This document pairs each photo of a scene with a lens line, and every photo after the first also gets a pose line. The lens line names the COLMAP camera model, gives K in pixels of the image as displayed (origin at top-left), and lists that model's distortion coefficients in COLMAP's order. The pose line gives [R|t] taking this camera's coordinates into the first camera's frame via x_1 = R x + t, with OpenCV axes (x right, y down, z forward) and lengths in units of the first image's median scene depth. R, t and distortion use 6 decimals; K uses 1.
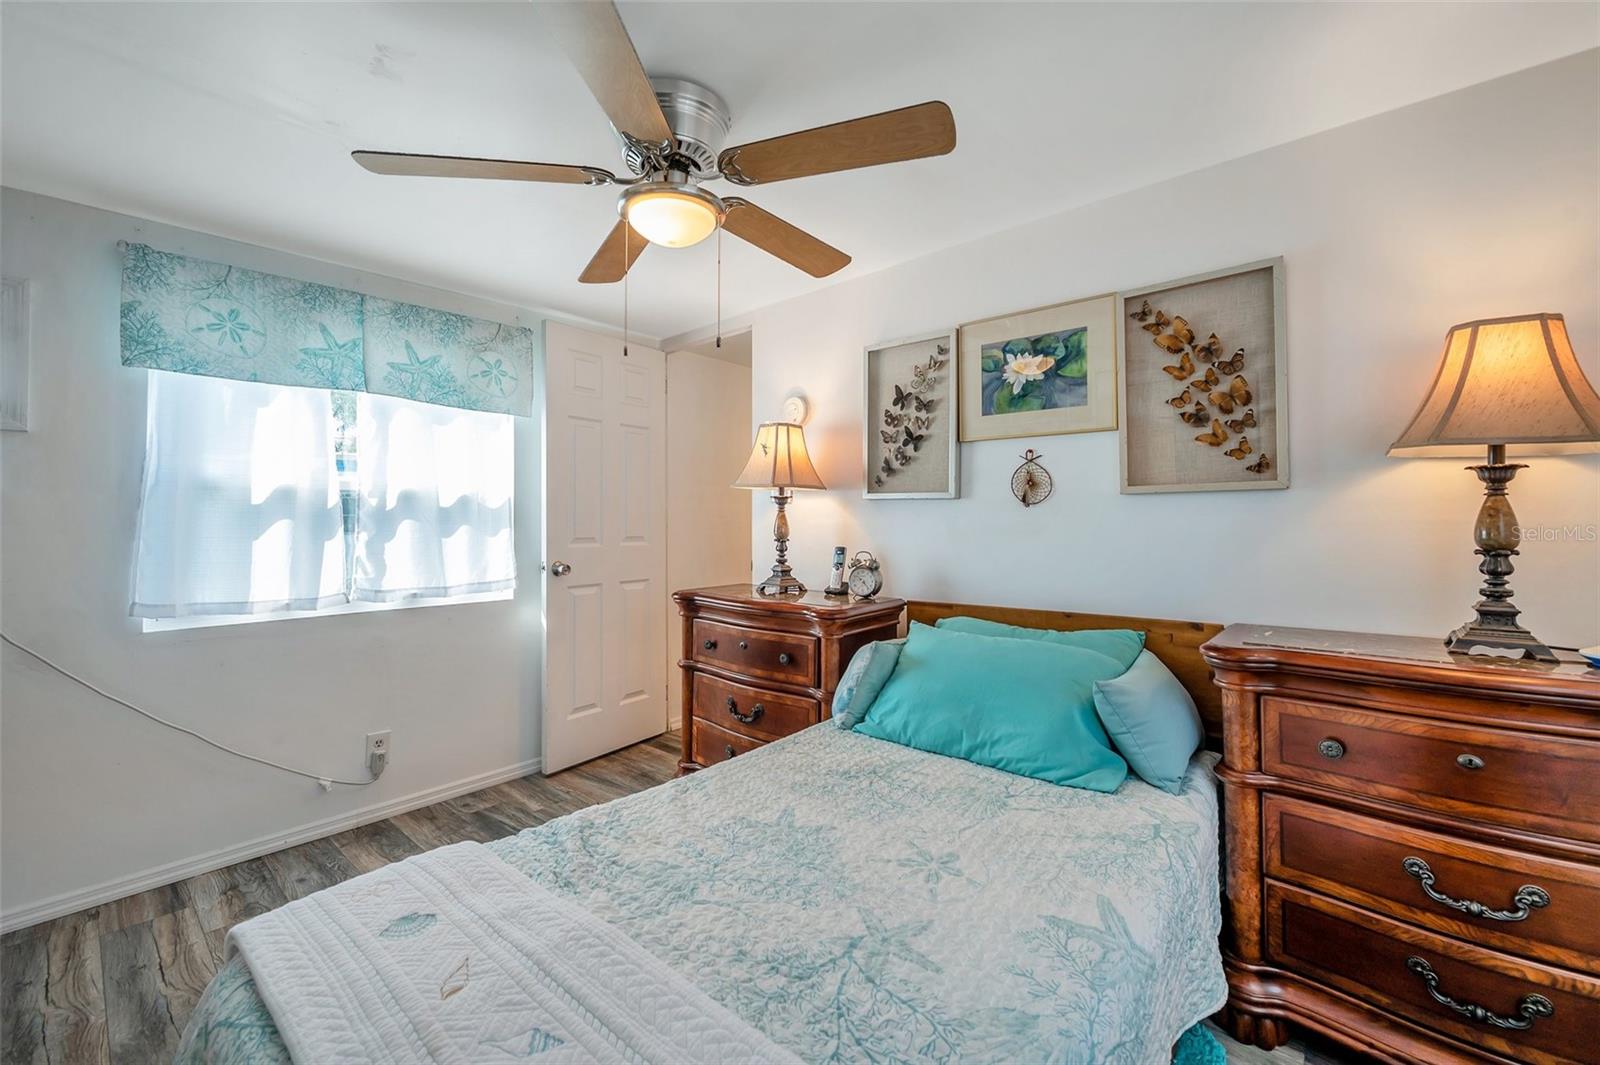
lens RADIAL K [[650.5, 0, 801.7], [0, 650.5, 506.3], [0, 0, 1]] dist [0.000041, -0.000127]
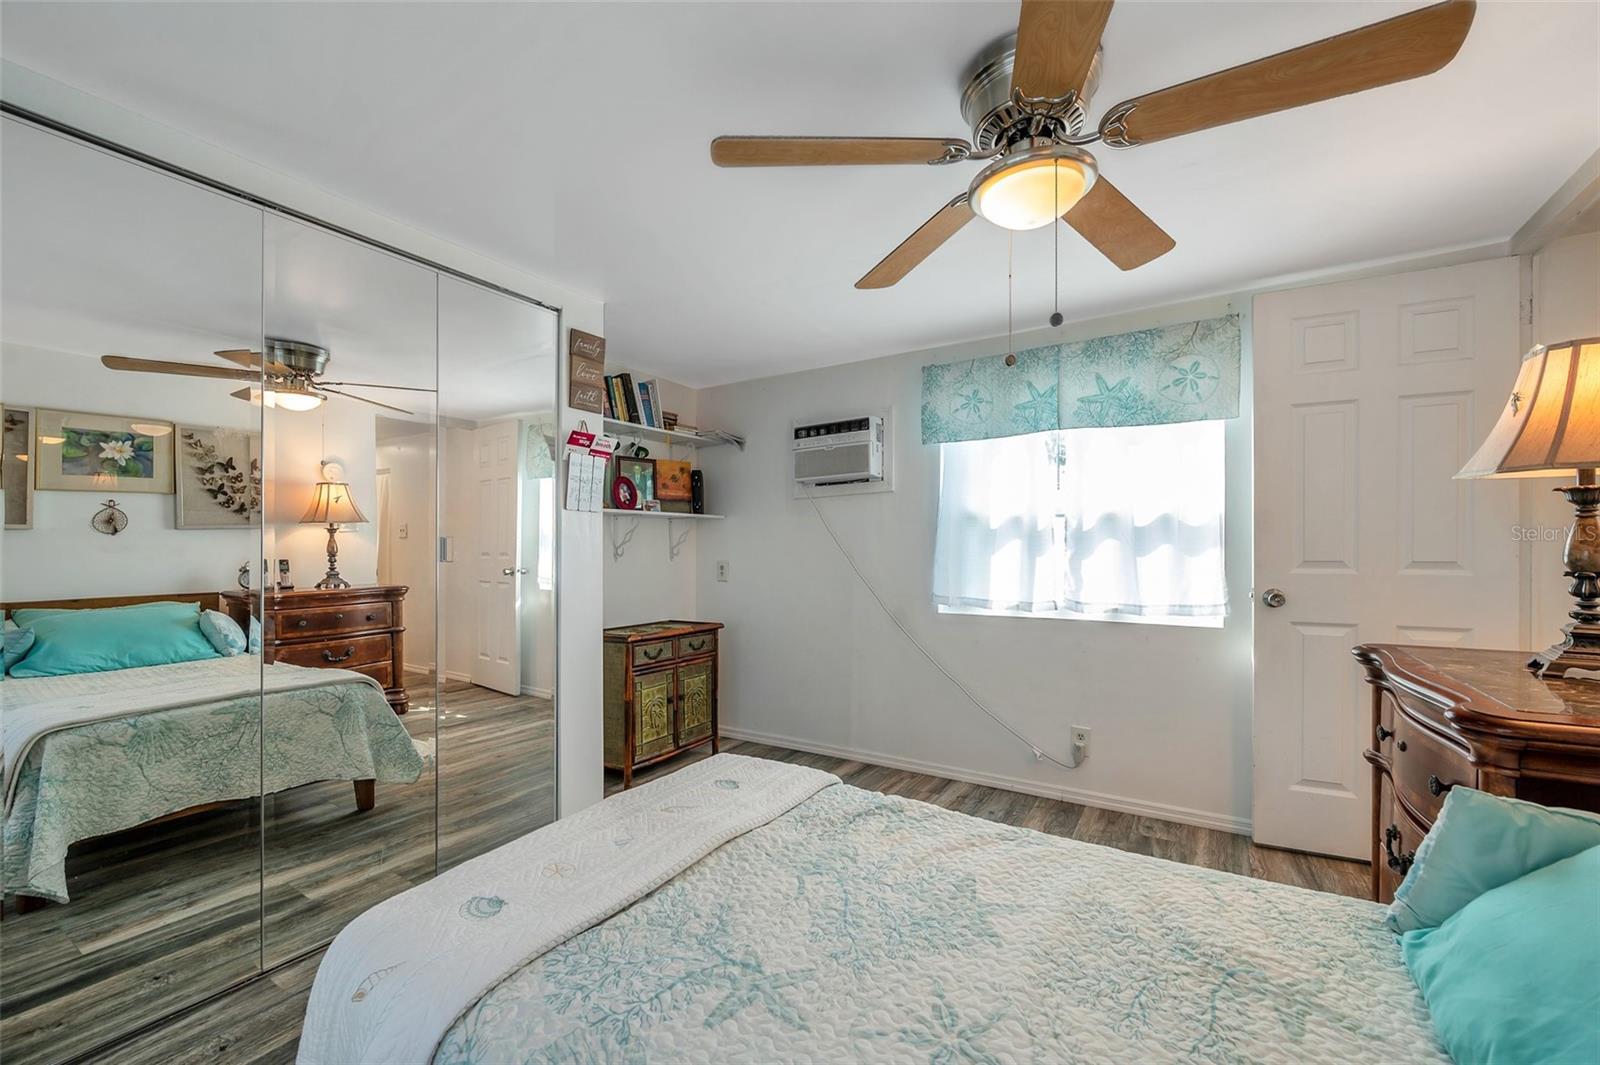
lens RADIAL K [[648.6, 0, 791.8], [0, 648.6, 542.7], [0, 0, 1]] dist [-0.001208, -0.000083]
pose [[0.155241, -0.001656, -0.987875, 0.389229], [0.028784, 0.999582, 0.002848, 0.009078], [0.987457, -0.028877, 0.155223, 0.338457]]
